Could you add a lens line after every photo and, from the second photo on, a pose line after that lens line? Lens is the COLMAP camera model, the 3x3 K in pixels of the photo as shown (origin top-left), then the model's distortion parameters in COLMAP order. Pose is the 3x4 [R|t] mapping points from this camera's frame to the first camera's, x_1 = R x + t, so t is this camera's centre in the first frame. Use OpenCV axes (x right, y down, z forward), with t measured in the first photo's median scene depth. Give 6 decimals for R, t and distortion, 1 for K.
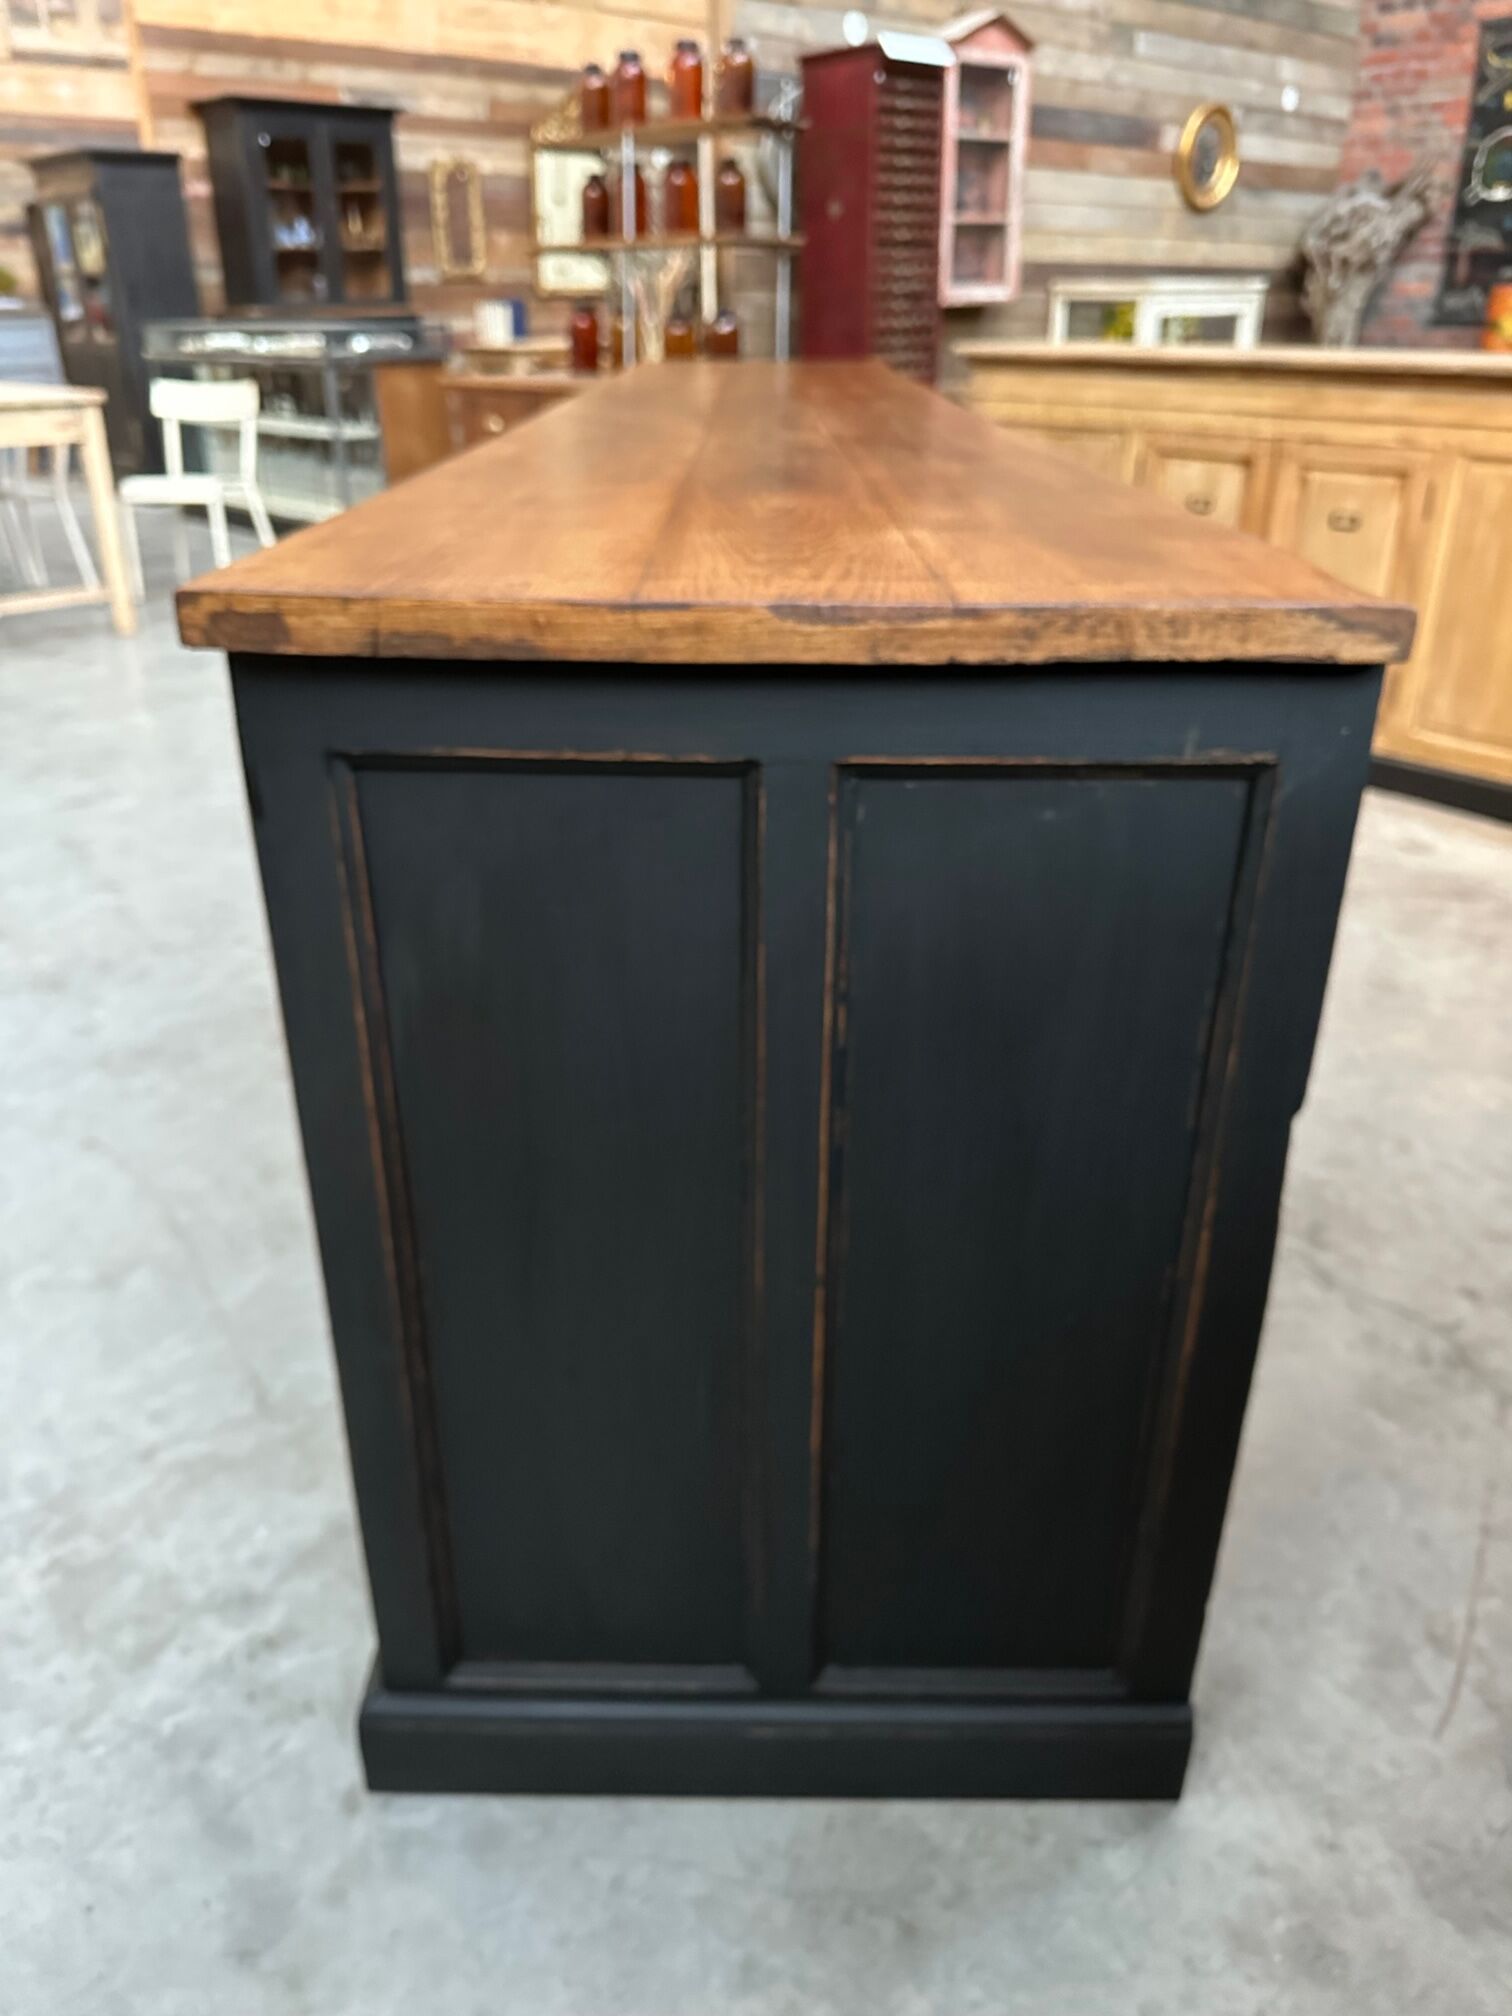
lens RADIAL K [[1452.9, 0, 750.9], [0, 1452.9, 999.7], [0, 0, 1]] dist [0.007040, -0.015534]
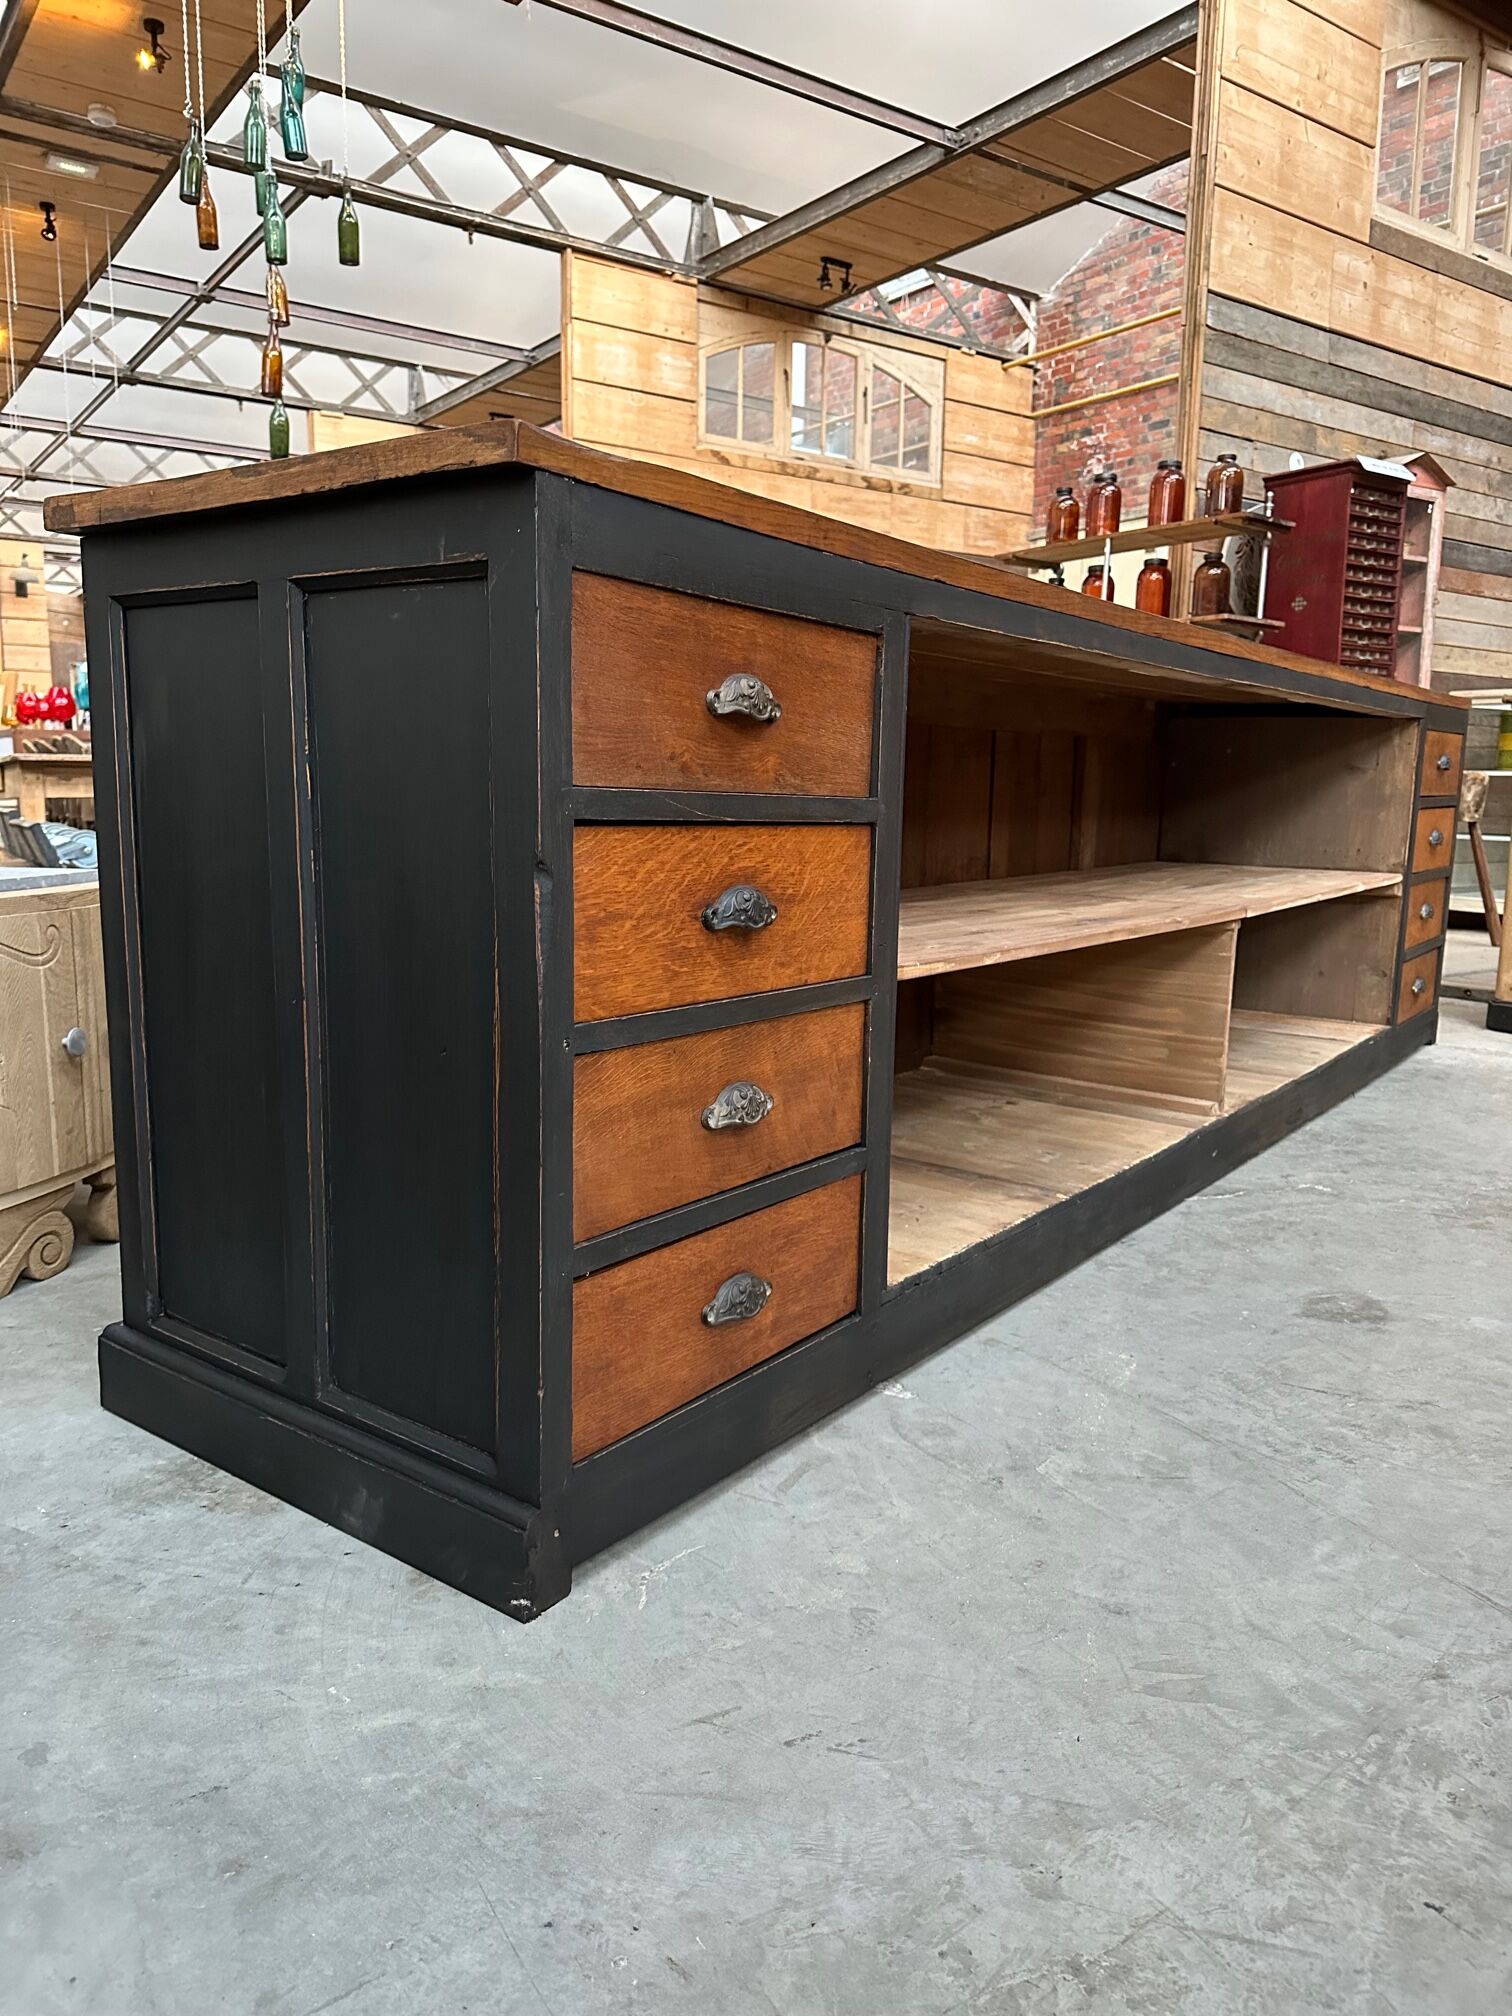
lens RADIAL K [[1430.3, 0, 756.0], [0, 1430.3, 1008.0], [0, 0, 1]] dist [0.021893, -0.026581]
pose [[0.993194, 0.038027, -0.110089, -0.163128], [-0.068495, 0.955178, -0.287999, 0.052563], [0.094203, 0.293579, 0.951282, 0.040514]]
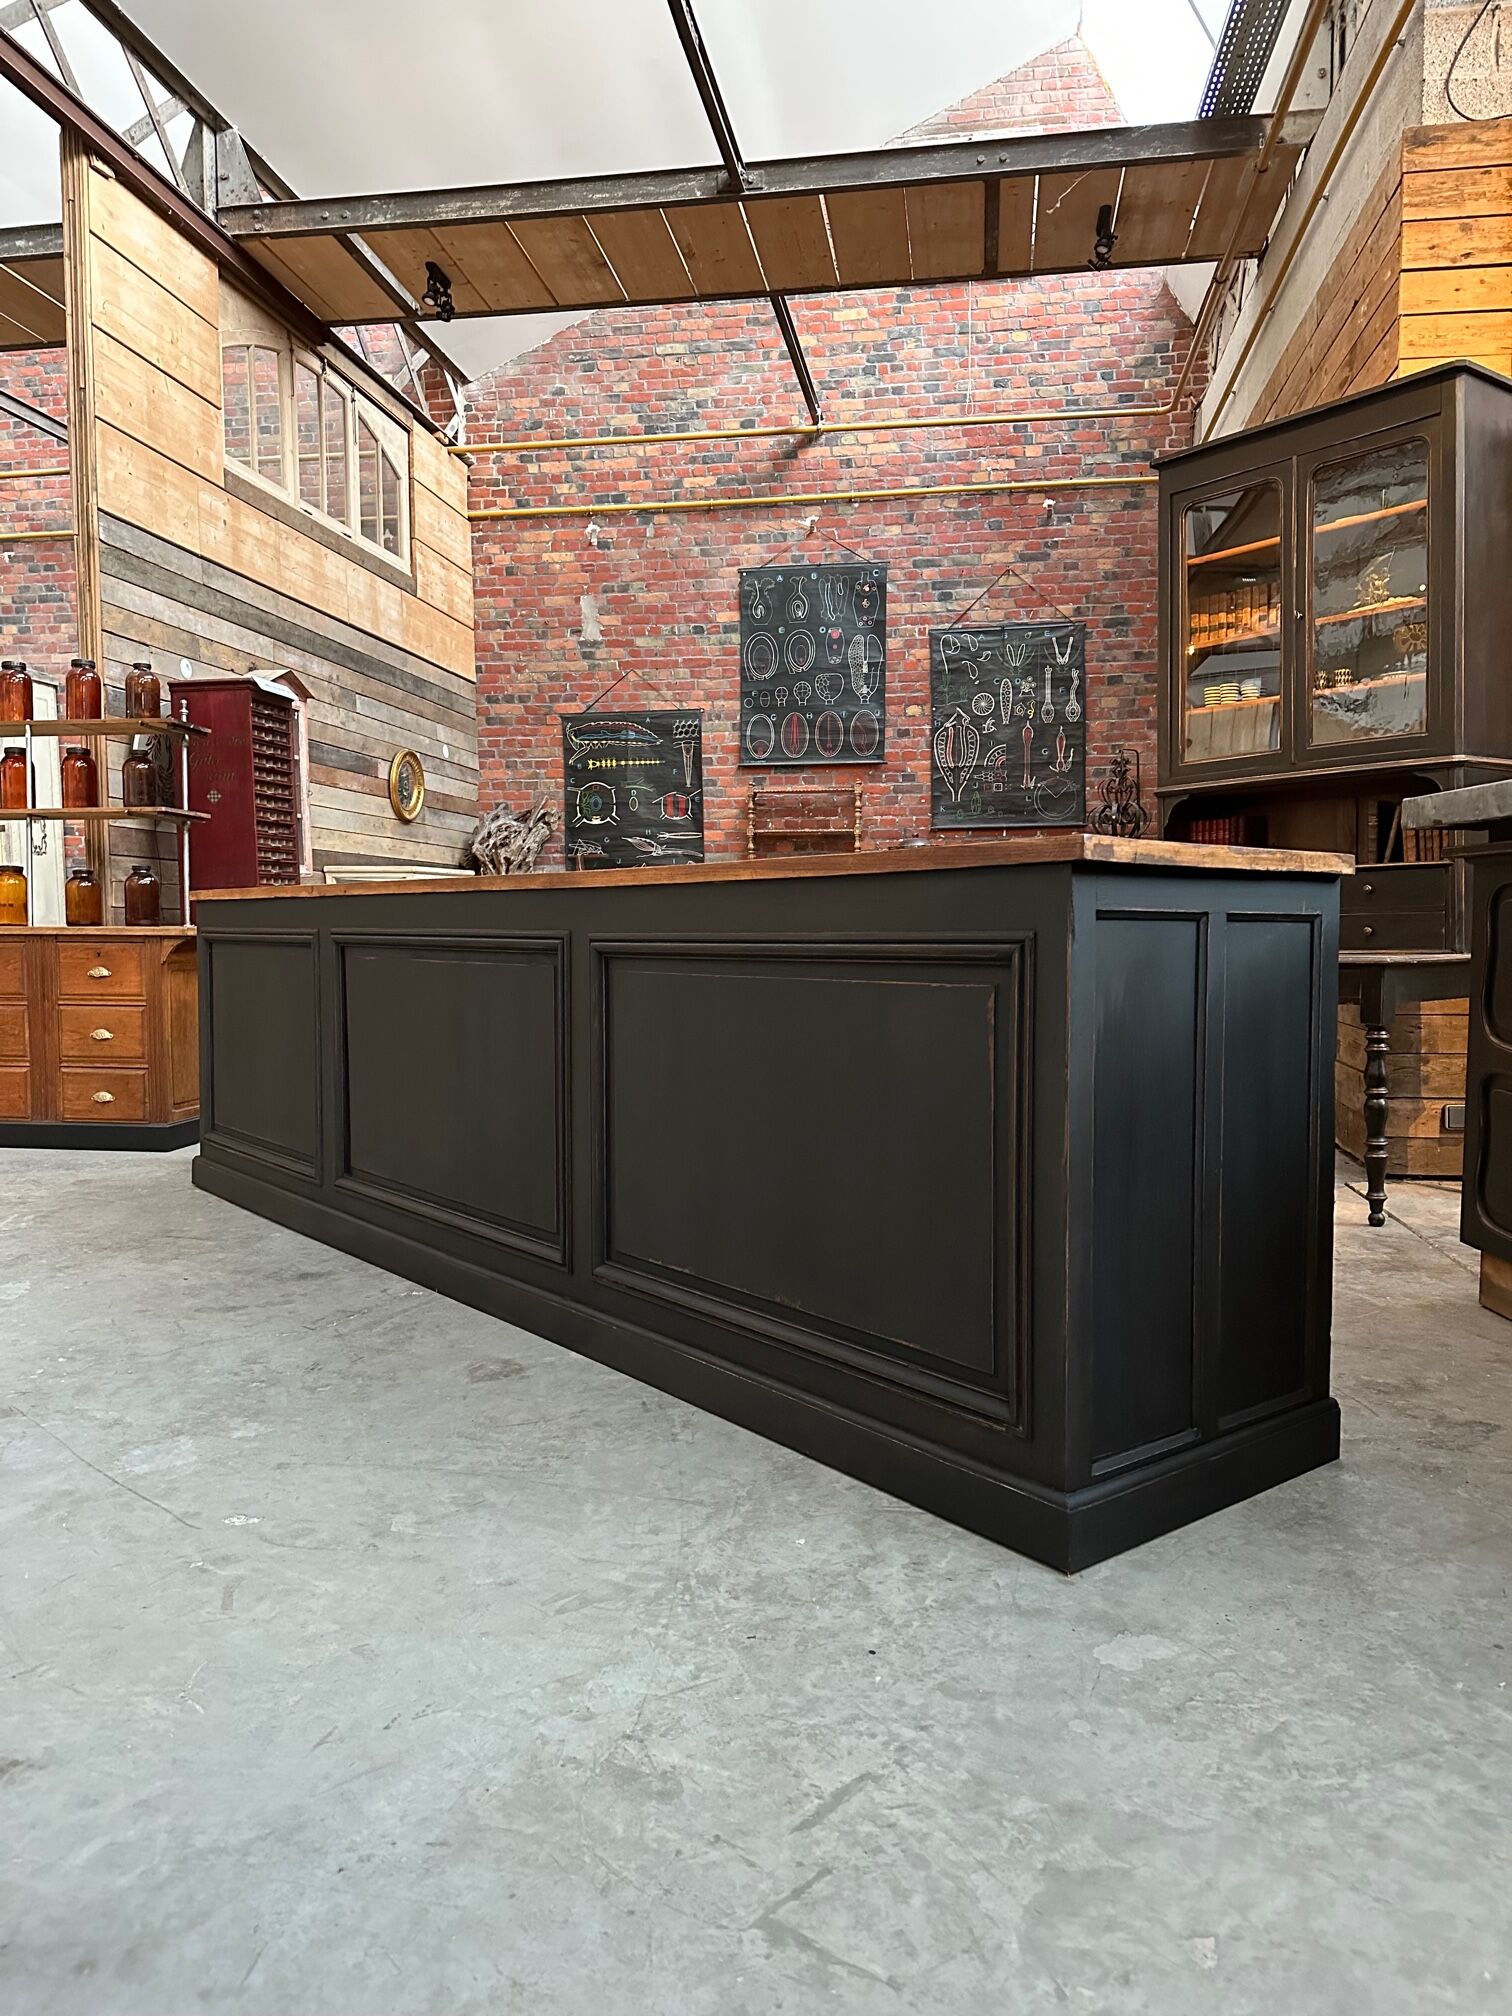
lens RADIAL K [[1404.3, 0, 740.3], [0, 1404.3, 1012.2], [0, 0, 1]] dist [0.159161, -0.312035]
pose [[0.780437, -0.037839, 0.624088, -0.271370], [0.270492, 0.920355, -0.282455, 0.058692], [-0.563694, 0.389249, 0.728515, -0.032277]]
